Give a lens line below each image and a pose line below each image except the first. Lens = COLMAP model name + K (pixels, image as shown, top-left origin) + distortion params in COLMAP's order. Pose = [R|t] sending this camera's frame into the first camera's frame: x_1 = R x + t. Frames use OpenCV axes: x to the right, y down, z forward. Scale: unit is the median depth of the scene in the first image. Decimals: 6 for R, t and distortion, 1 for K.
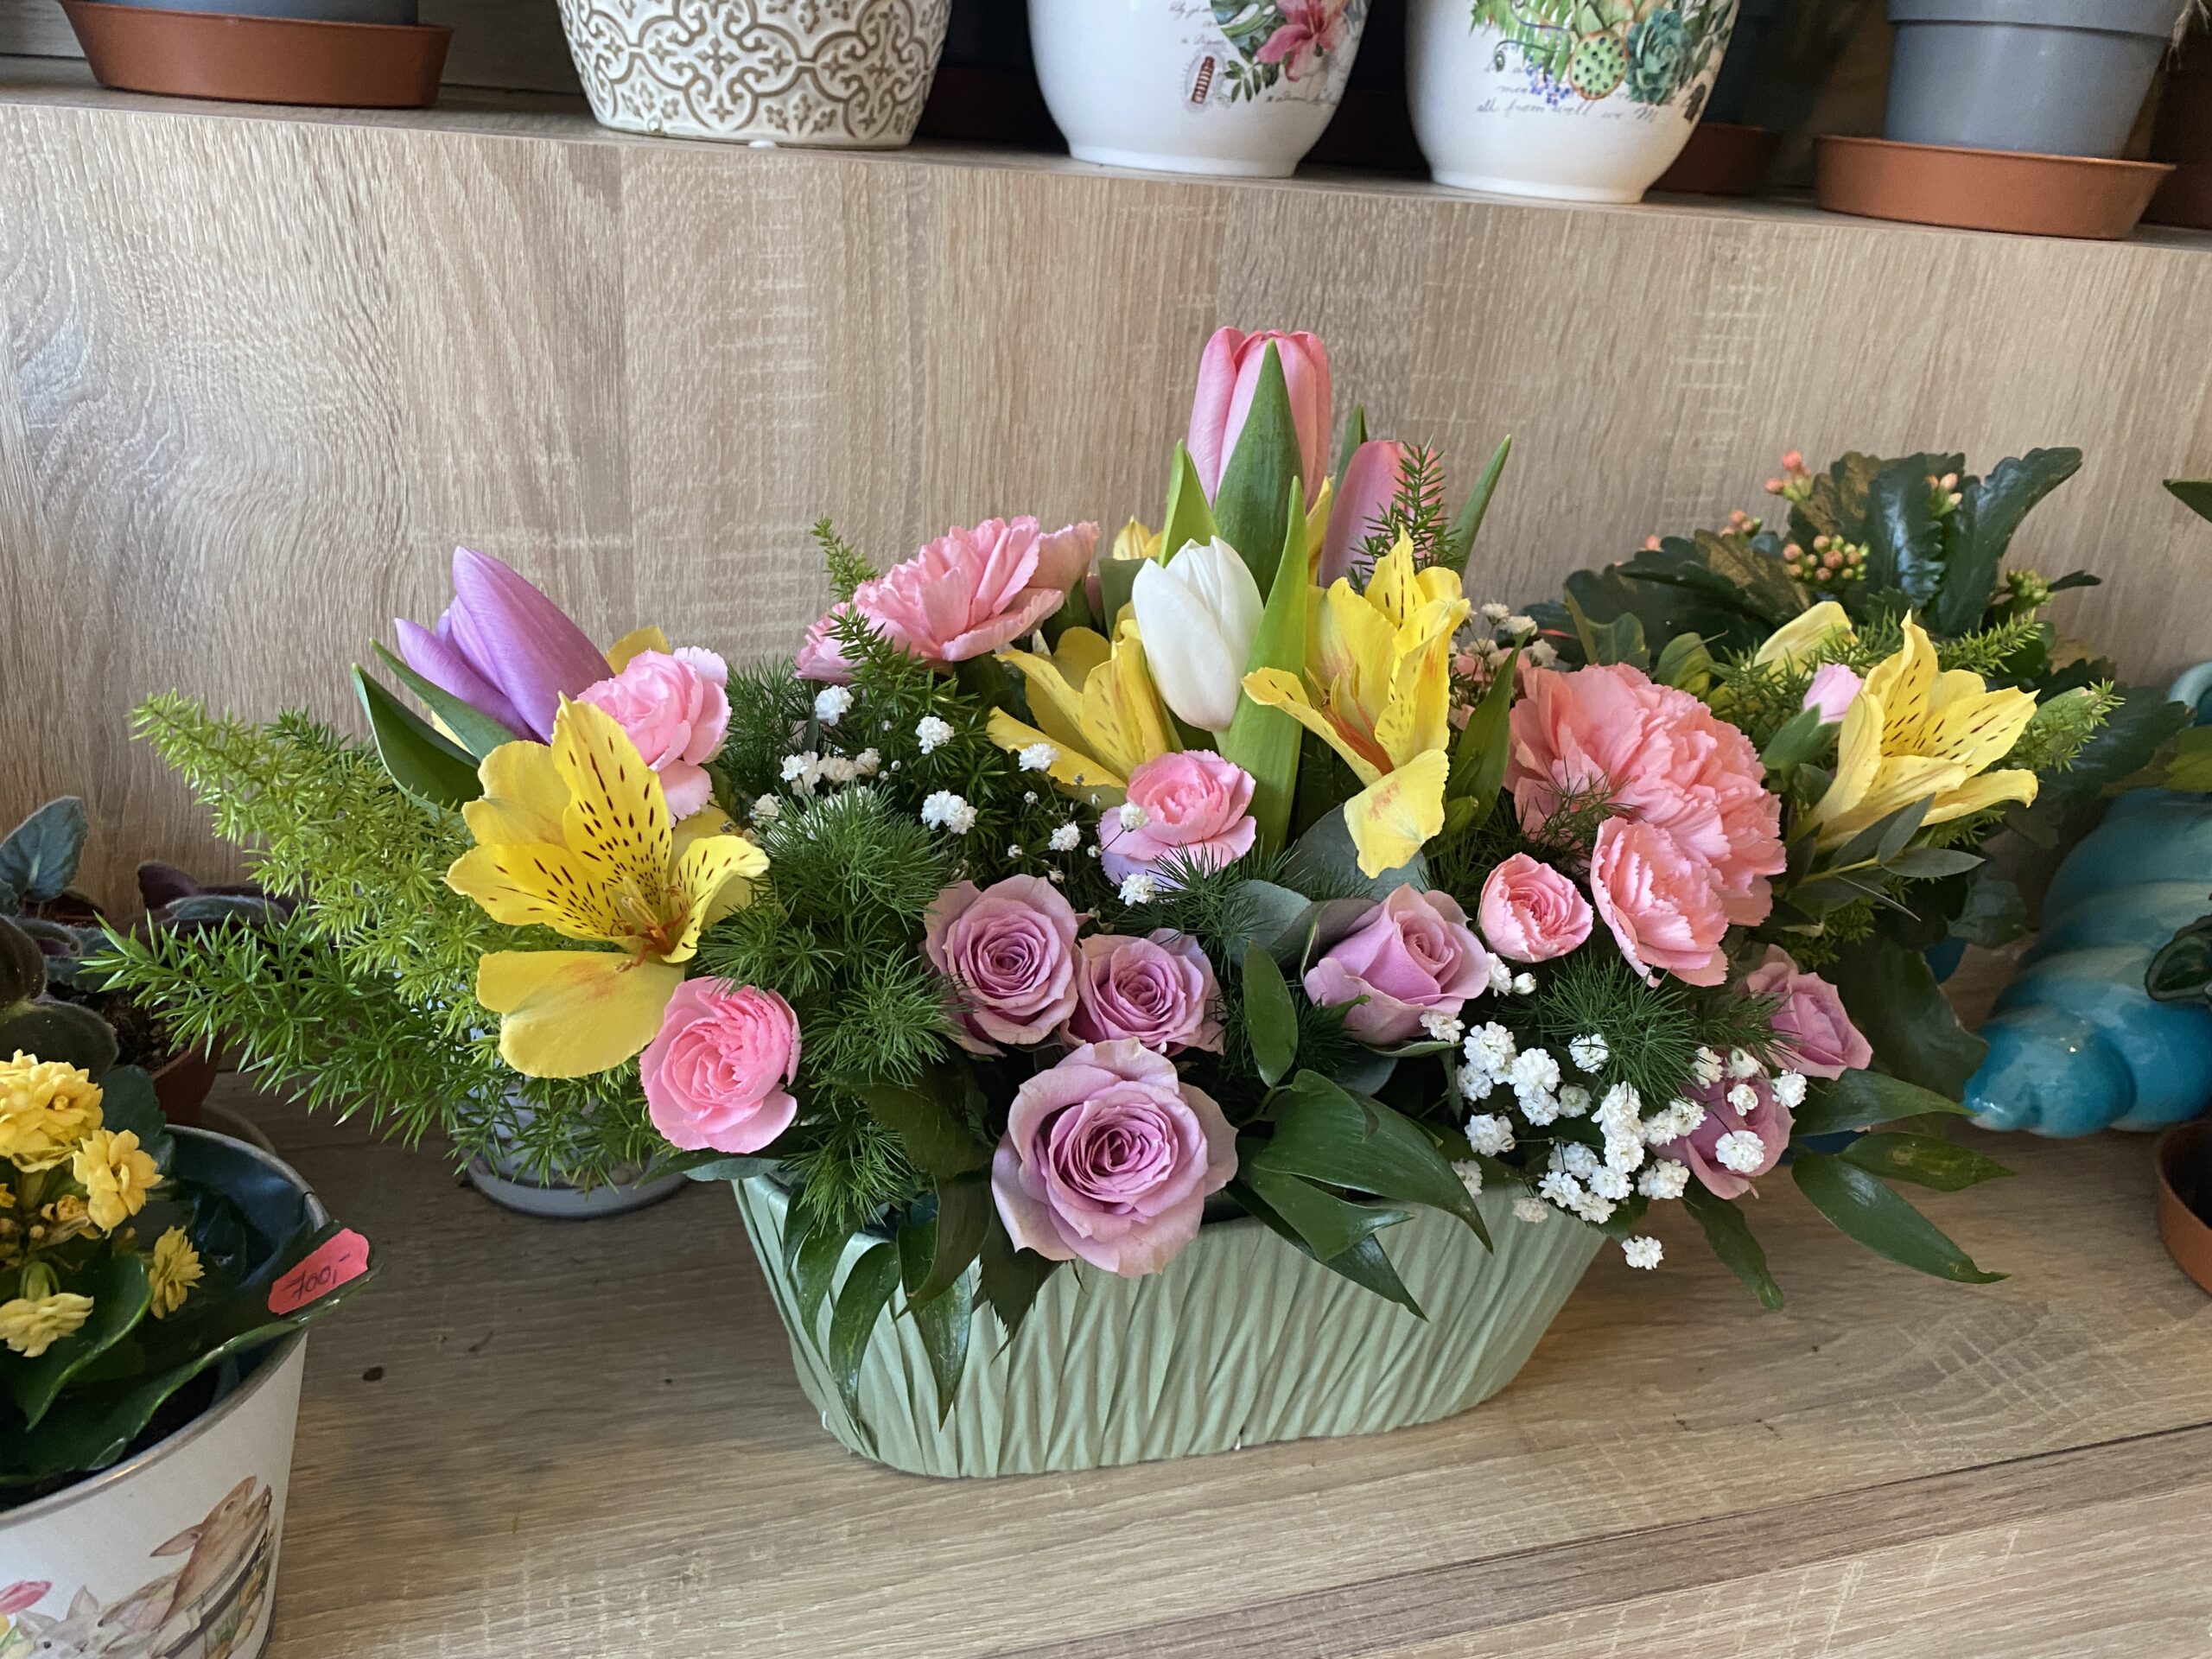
lens RADIAL K [[1682.2, 0, 1106.0], [0, 1682.2, 829.5], [0, 0, 1]] dist [-0.001182, -0.209387]
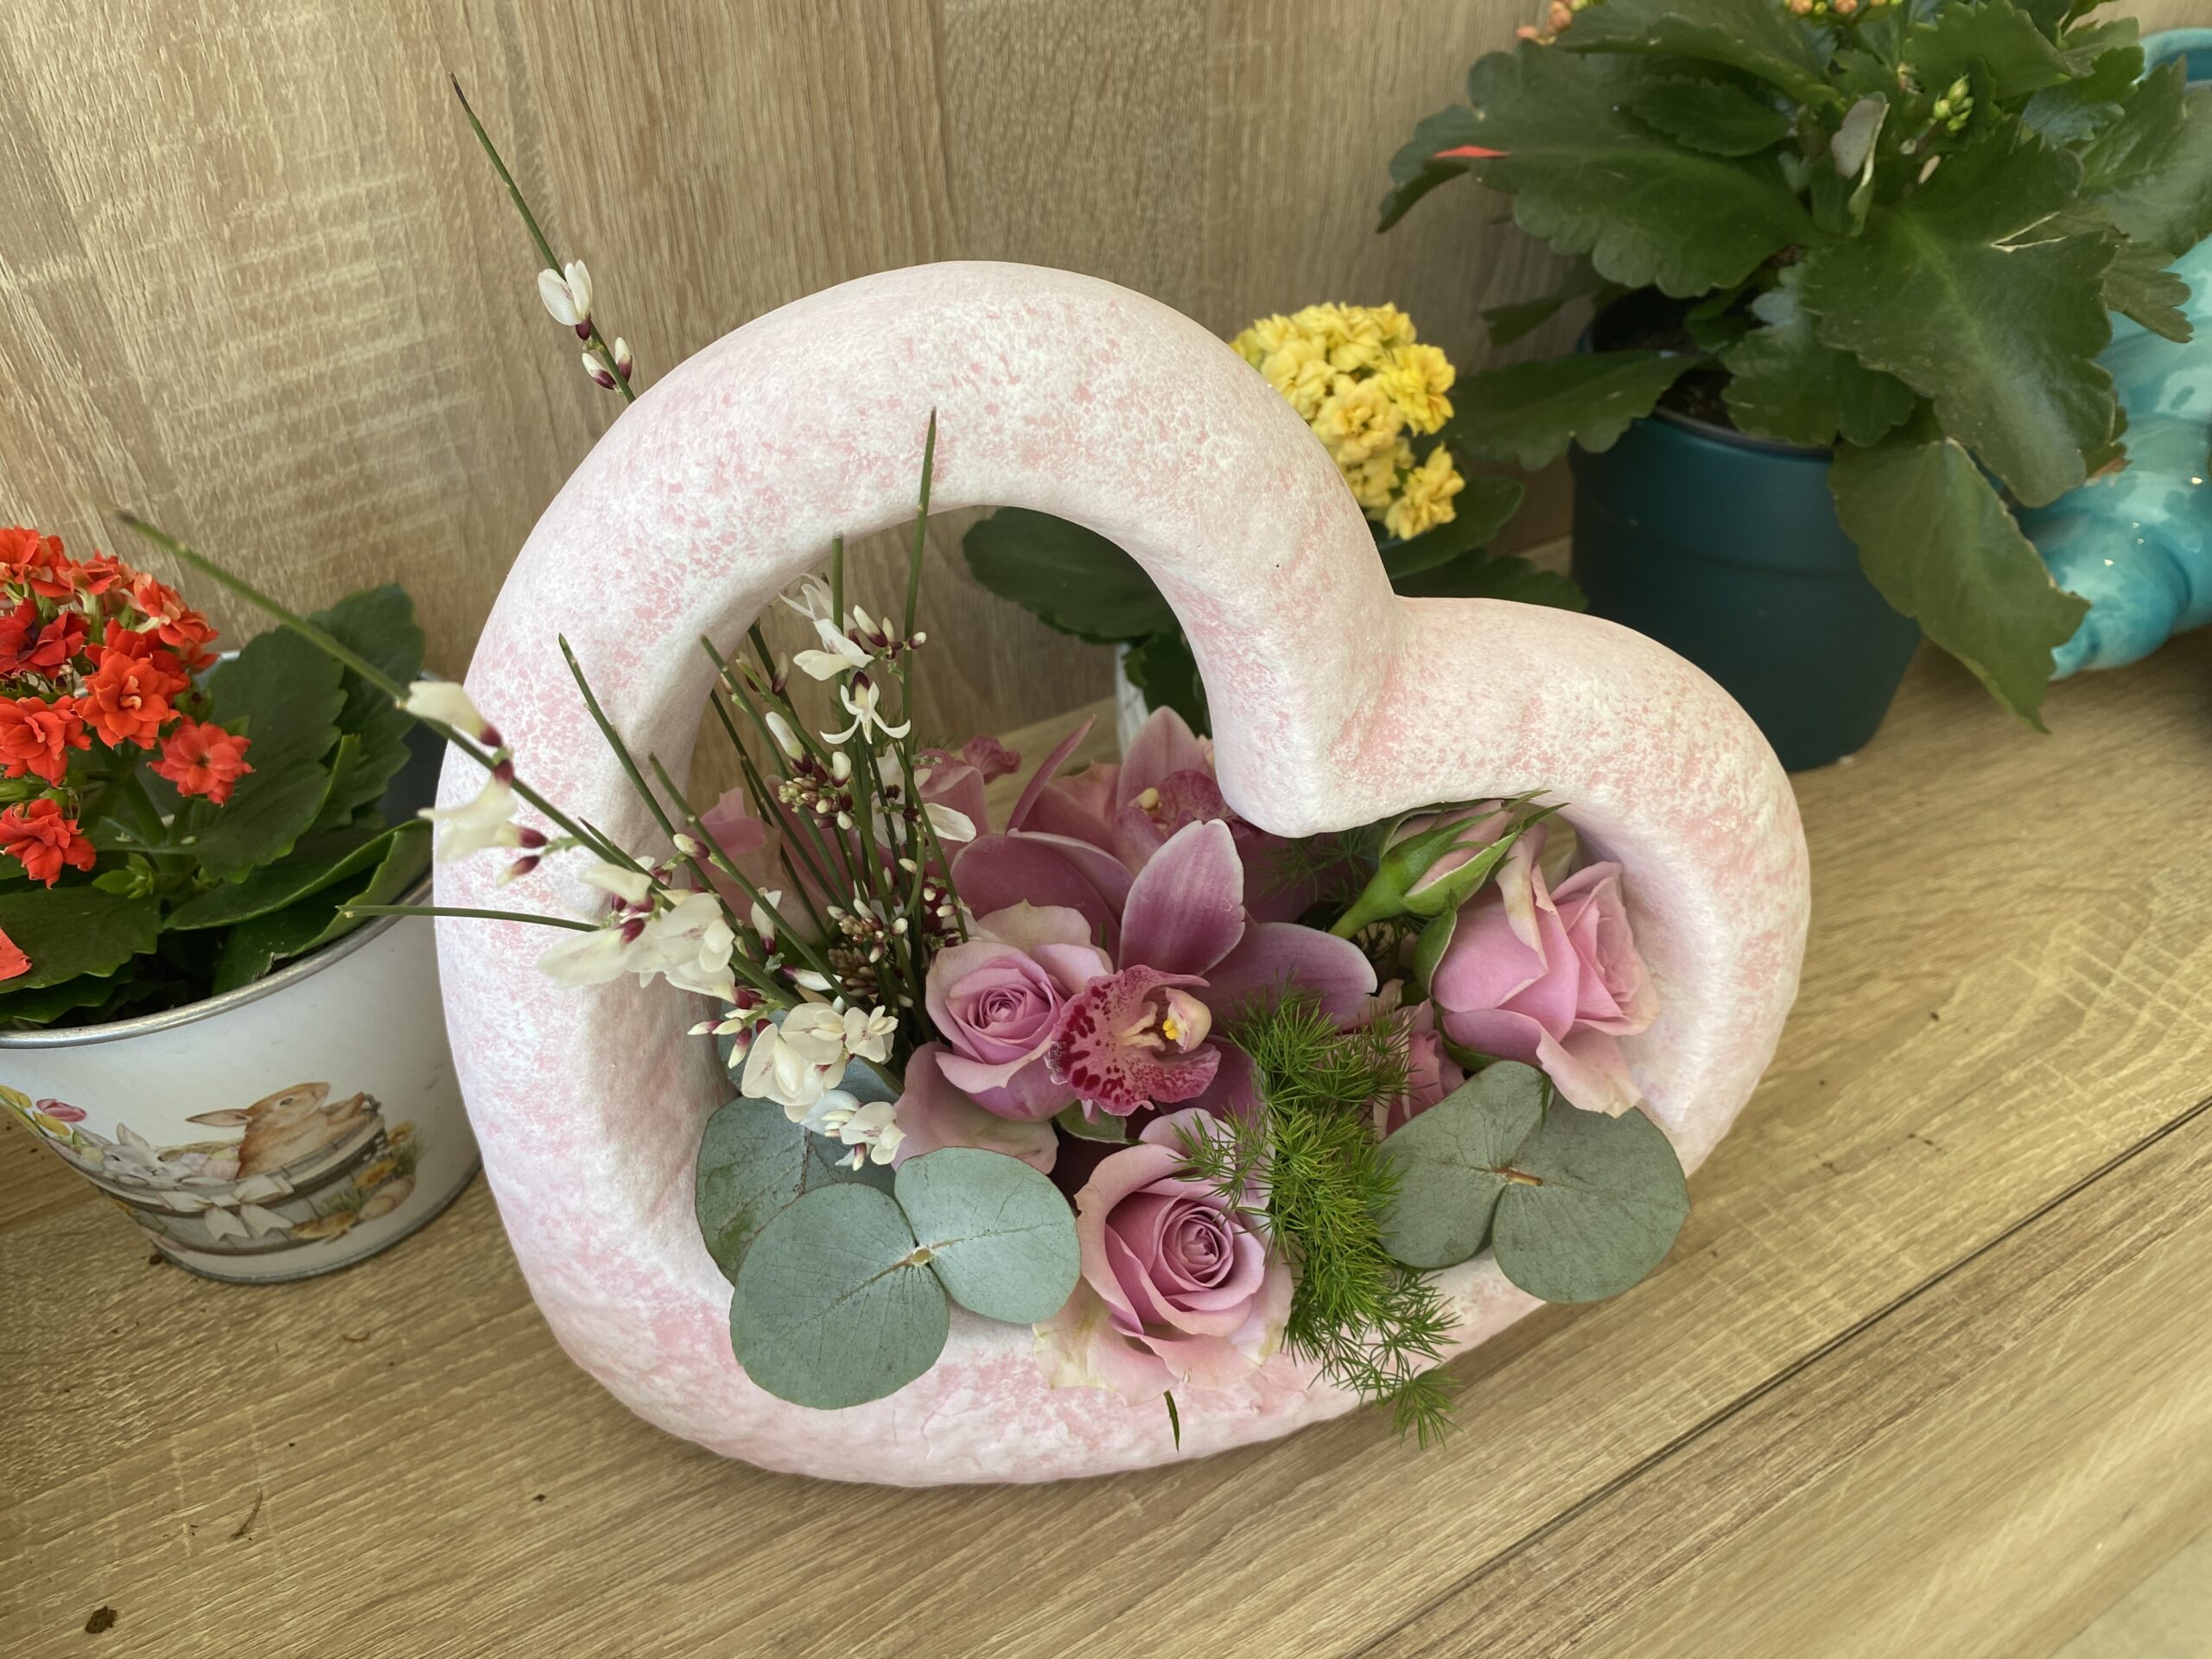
lens RADIAL K [[1683.4, 0, 1106.0], [0, 1683.4, 829.5], [0, 0, 1]] dist [-0.040009, 0.000612]
pose [[0.962987, -0.232321, 0.136683, -0.053387], [0.188948, 0.943454, 0.272384, -0.070406], [-0.192234, -0.236477, 0.952431, 0.300838]]
